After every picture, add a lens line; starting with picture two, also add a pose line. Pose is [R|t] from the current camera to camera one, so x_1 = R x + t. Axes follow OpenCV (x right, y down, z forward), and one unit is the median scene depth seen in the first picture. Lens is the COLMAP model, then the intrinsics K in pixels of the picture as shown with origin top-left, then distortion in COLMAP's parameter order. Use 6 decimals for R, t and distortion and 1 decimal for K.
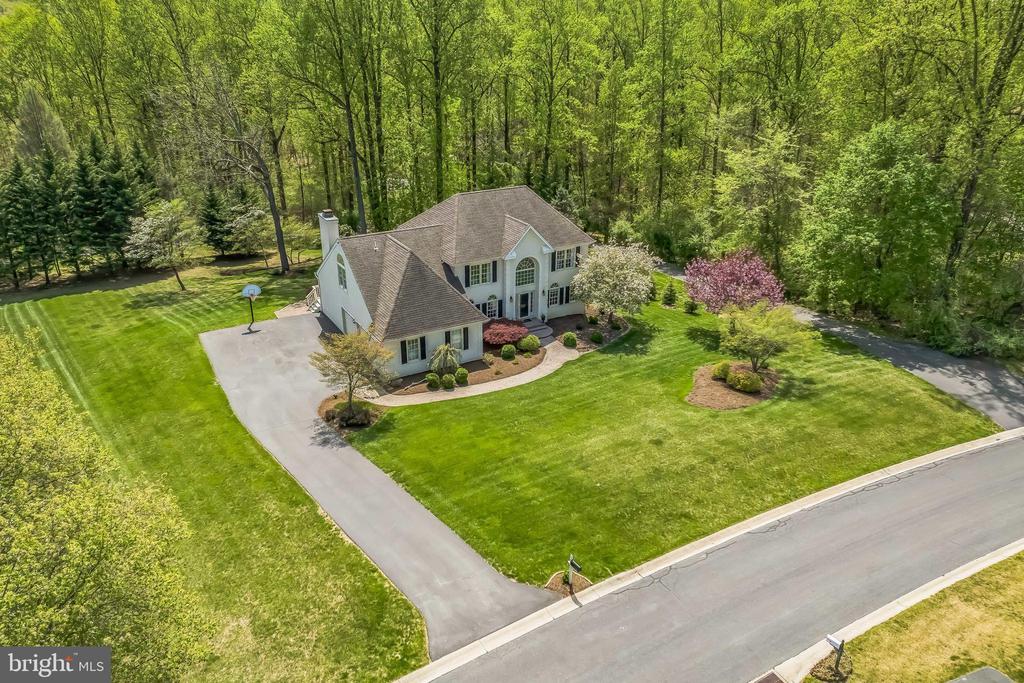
lens RADIAL K [[732.0, 0, 512.0], [0, 732.0, 341.5], [0, 0, 1]] dist [-0.030031, -0.004575]
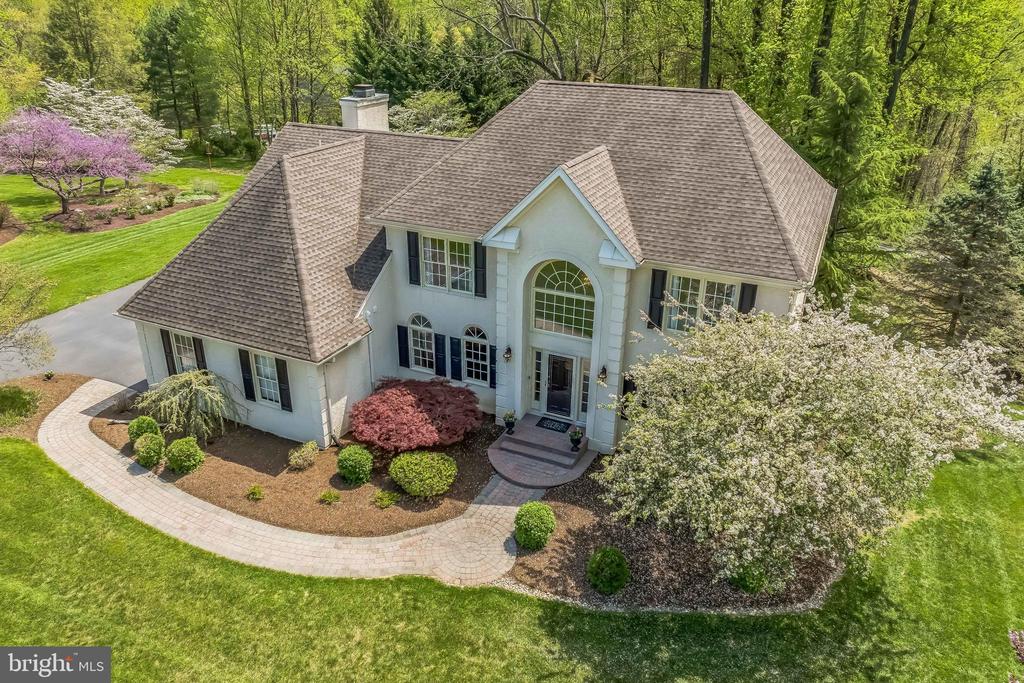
lens RADIAL K [[732.0, 0, 512.0], [0, 732.0, 341.5], [0, 0, 1]] dist [-0.030031, -0.004575]
pose [[0.572355, 0.344533, -0.744115, 0.297385], [-0.345653, 0.924260, 0.162074, -0.132909], [0.743595, 0.164442, 0.648093, 0.785662]]
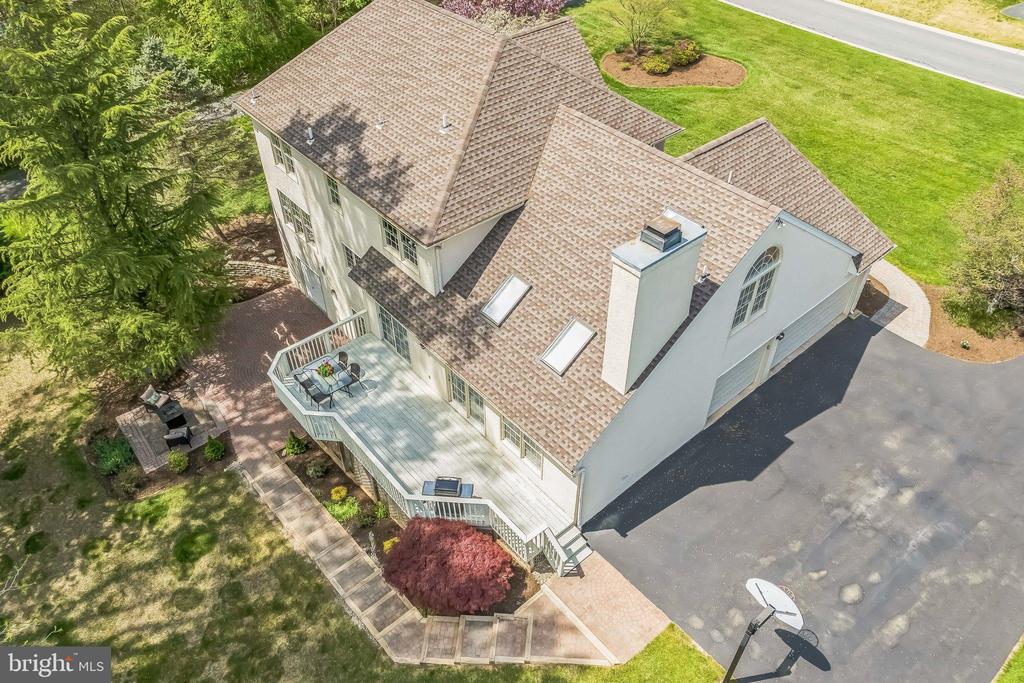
lens RADIAL K [[732.0, 0, 512.0], [0, 732.0, 341.5], [0, 0, 1]] dist [-0.030031, -0.004575]
pose [[-0.183330, -0.663067, 0.725763, -0.505377], [0.402639, 0.622863, 0.670764, -0.382563], [-0.896812, 0.415191, 0.152787, 1.068622]]
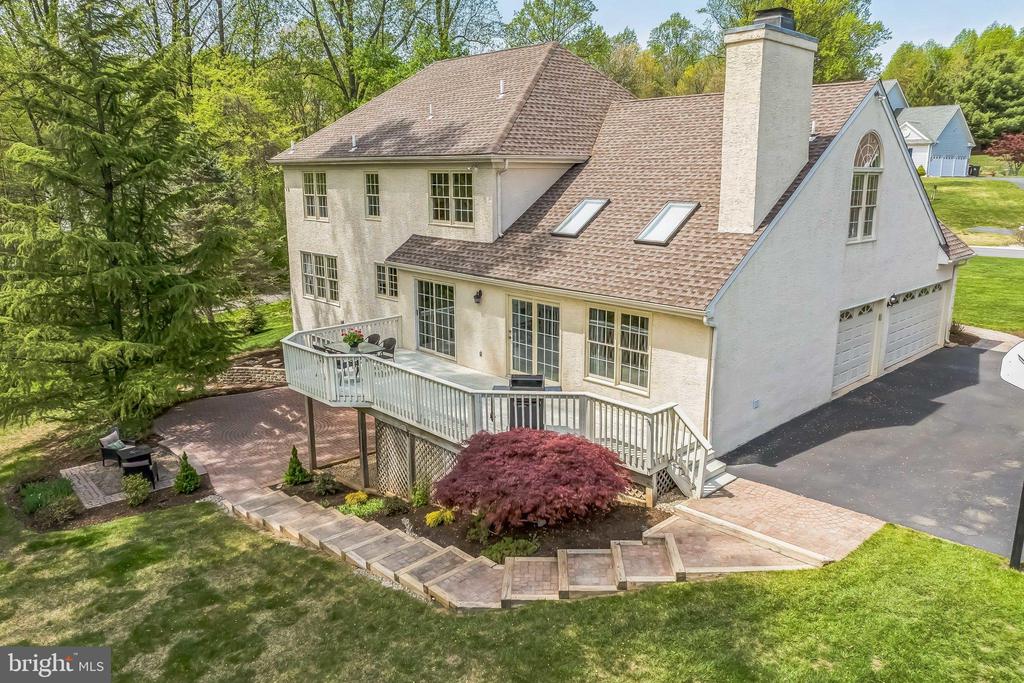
lens RADIAL K [[732.0, 0, 512.0], [0, 732.0, 341.5], [0, 0, 1]] dist [-0.030031, -0.004575]
pose [[-0.223065, -0.222053, 0.949176, -0.530777], [0.397230, 0.868492, 0.296530, -0.199020], [-0.890197, 0.443186, -0.105525, 1.210257]]
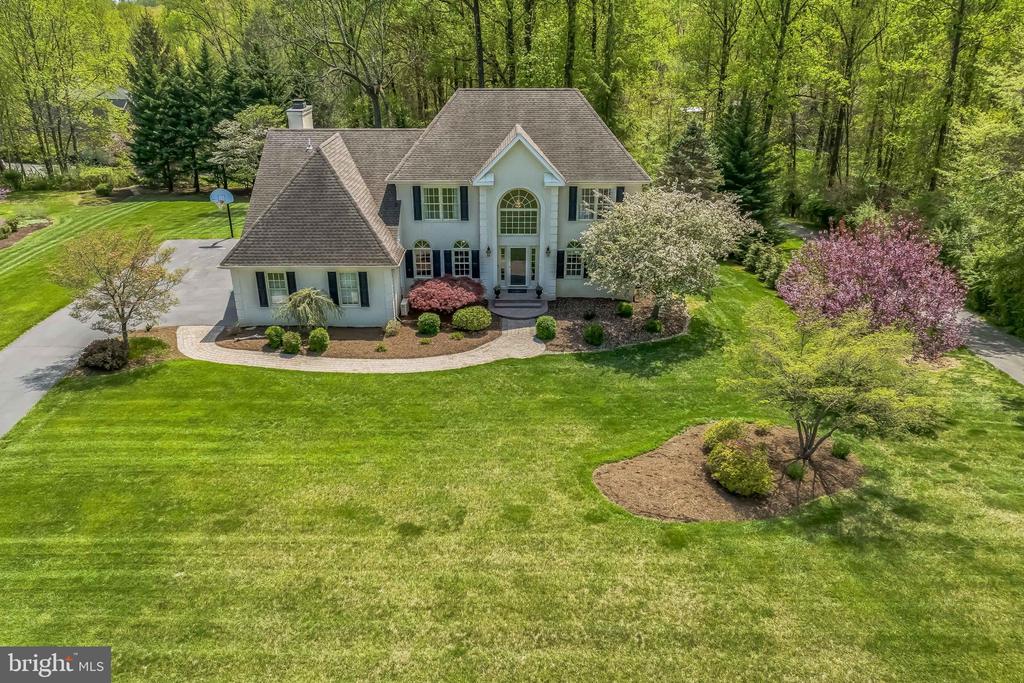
lens RADIAL K [[732.0, 0, 512.0], [0, 732.0, 341.5], [0, 0, 1]] dist [-0.030031, -0.004575]
pose [[0.869147, 0.198610, -0.452922, 0.339173], [-0.201199, 0.978605, 0.043030, -0.012609], [0.451777, 0.053728, 0.890511, 0.460725]]
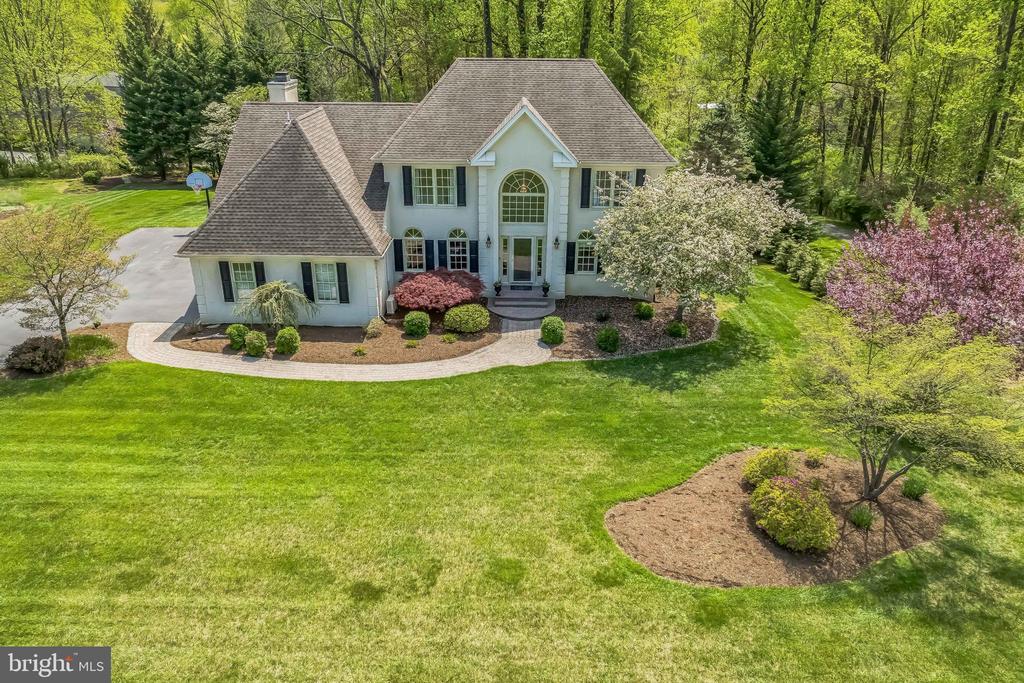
lens RADIAL K [[732.0, 0, 512.0], [0, 732.0, 341.5], [0, 0, 1]] dist [-0.030031, -0.004575]
pose [[0.858286, 0.210876, -0.467842, 0.307520], [-0.214382, 0.975644, 0.046466, -0.013739], [0.466246, 0.060416, 0.882590, 0.540153]]
